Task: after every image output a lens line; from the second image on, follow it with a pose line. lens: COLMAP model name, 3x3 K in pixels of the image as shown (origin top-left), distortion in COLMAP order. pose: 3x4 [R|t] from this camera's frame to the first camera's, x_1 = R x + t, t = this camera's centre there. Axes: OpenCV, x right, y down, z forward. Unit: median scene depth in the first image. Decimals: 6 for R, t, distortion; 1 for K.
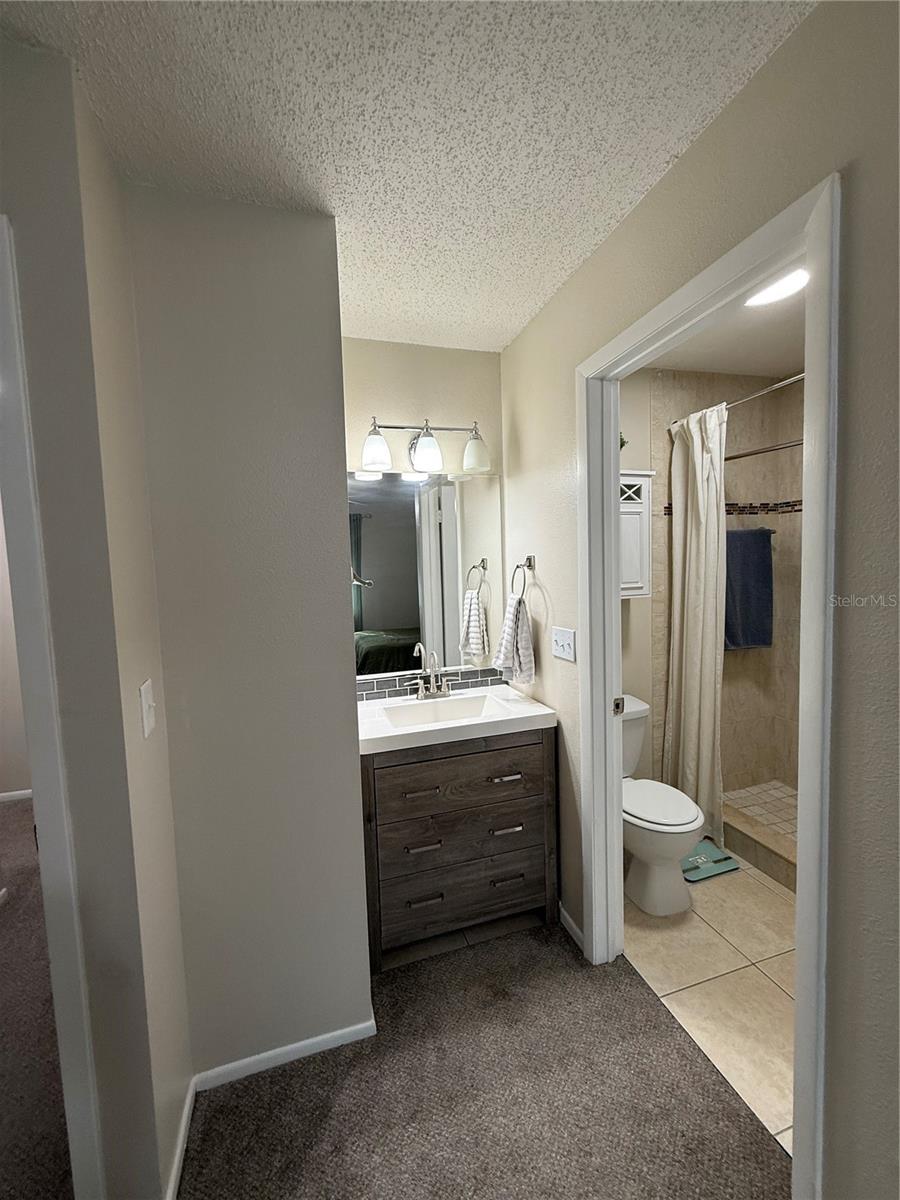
lens RADIAL K [[478.5, 0, 451.6], [0, 478.5, 600.3], [0, 0, 1]] dist [-0.002402, 0.000499]
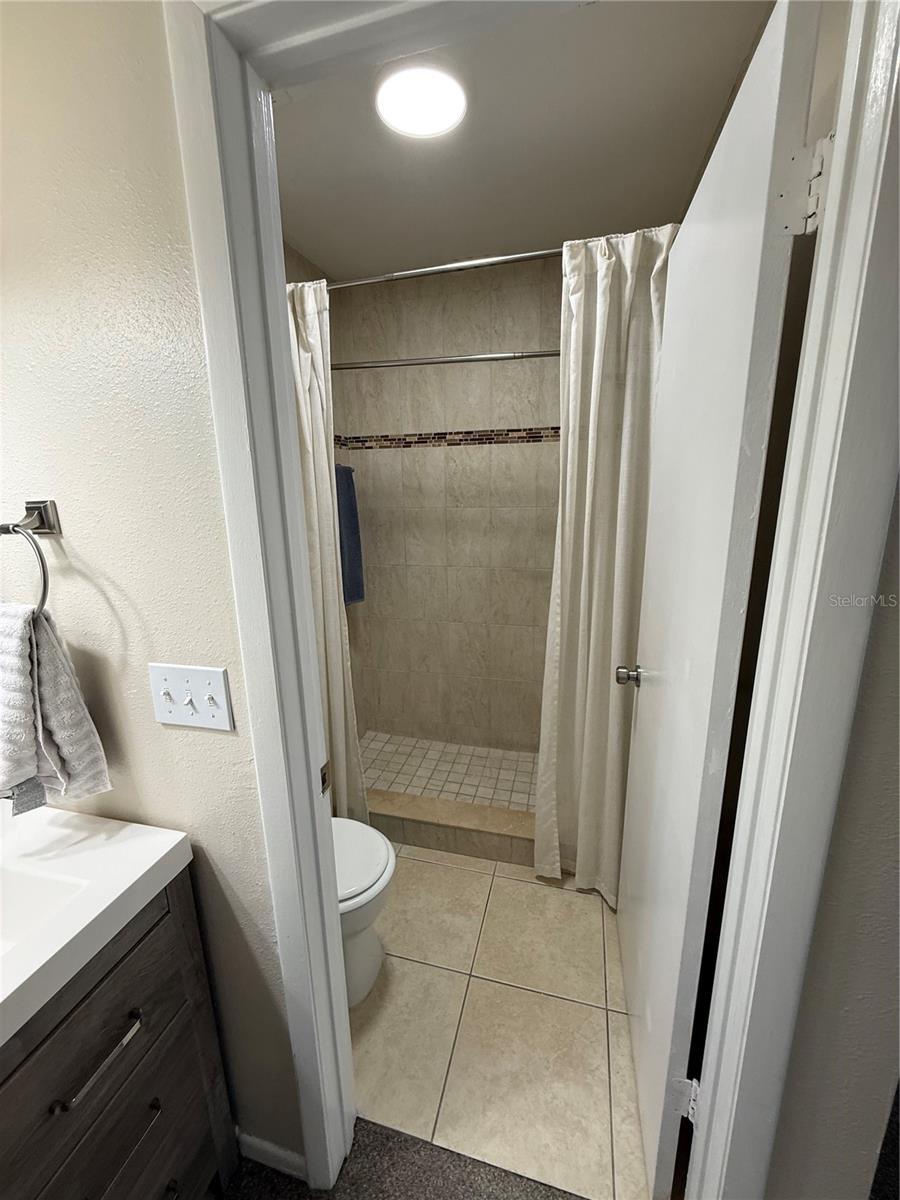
lens RADIAL K [[478.5, 0, 448.4], [0, 478.5, 597.9], [0, 0, 1]] dist [-0.002402, 0.000499]
pose [[0.535941, -0.170055, 0.826952, 0.001805], [0.065300, 0.984919, 0.160220, -0.055481], [-0.841727, -0.031868, 0.538963, 0.497581]]
